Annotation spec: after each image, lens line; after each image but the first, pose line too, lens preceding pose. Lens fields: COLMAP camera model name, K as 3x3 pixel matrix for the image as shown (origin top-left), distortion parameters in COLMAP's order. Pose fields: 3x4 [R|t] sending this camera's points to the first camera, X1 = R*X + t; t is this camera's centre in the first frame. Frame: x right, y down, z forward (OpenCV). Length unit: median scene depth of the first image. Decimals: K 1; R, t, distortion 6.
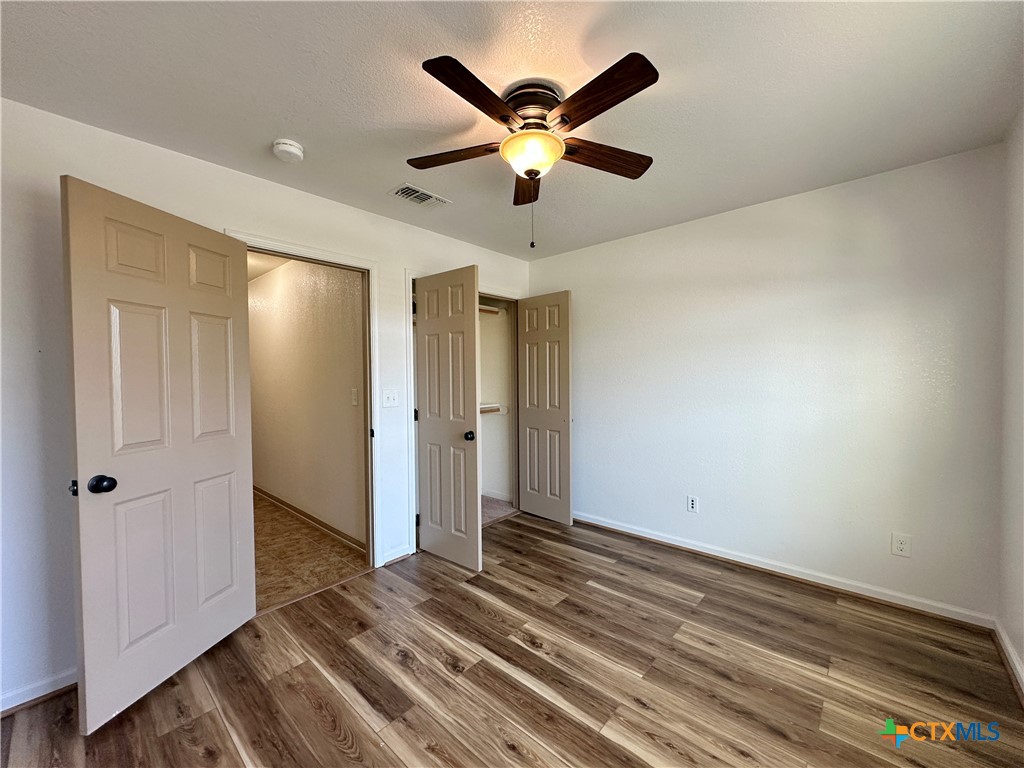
lens RADIAL K [[407.3, 0, 512.6], [0, 407.3, 383.8], [0, 0, 1]] dist [-0.001216, 0.000319]
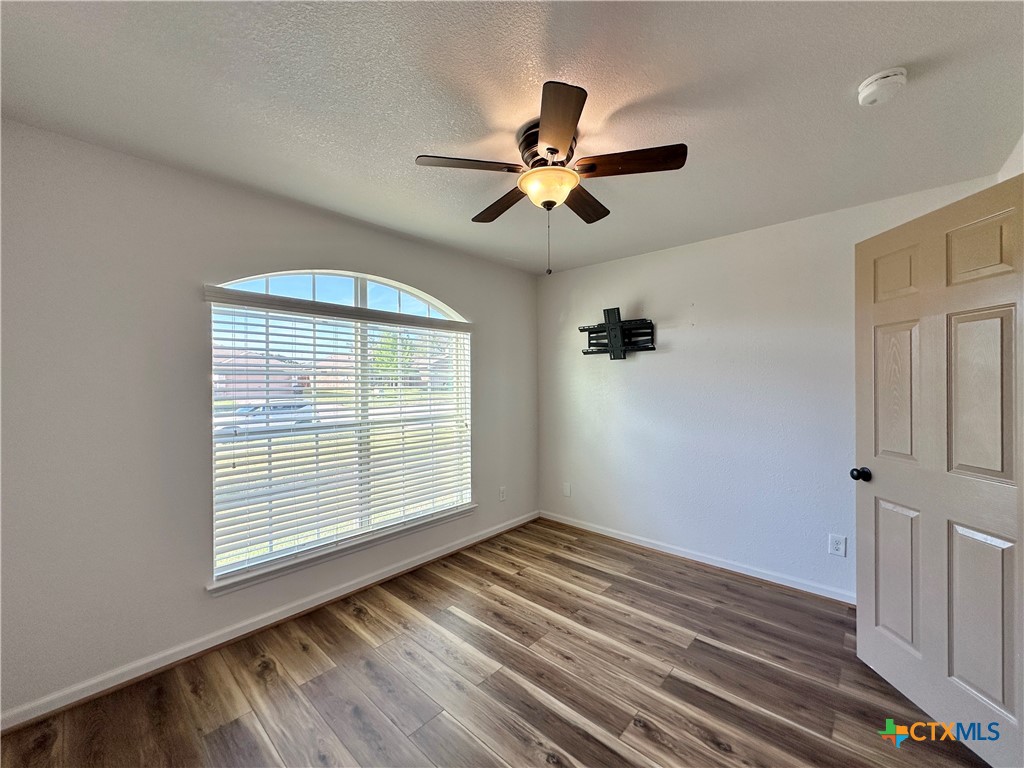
lens RADIAL K [[407.3, 0, 512.6], [0, 407.3, 383.8], [0, 0, 1]] dist [-0.001216, 0.000319]
pose [[-0.999830, 0.017265, 0.006401, 0.123848], [0.017396, 0.999629, 0.020961, -0.065730], [-0.006037, 0.021069, -0.999760, 1.805419]]
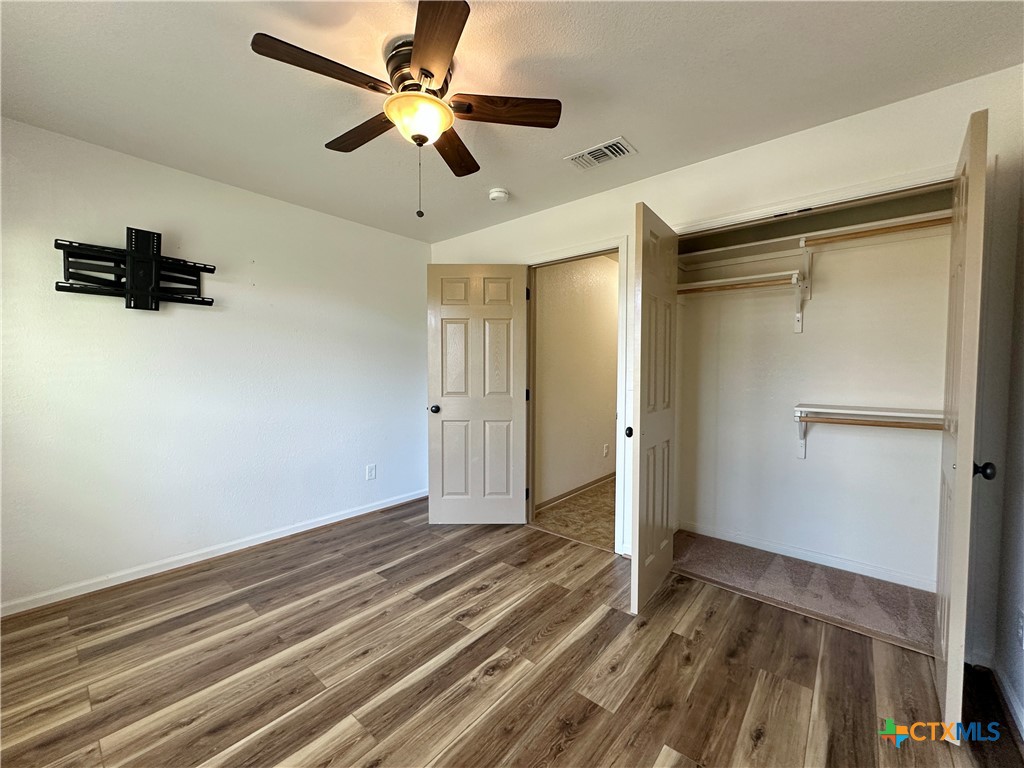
lens RADIAL K [[407.3, 0, 512.6], [0, 407.3, 383.8], [0, 0, 1]] dist [-0.001216, 0.000319]
pose [[0.029486, 0.048242, -0.998400, 0.910348], [-0.024313, 0.998574, 0.047532, 0.008295], [0.999269, 0.022872, 0.030617, 1.050540]]
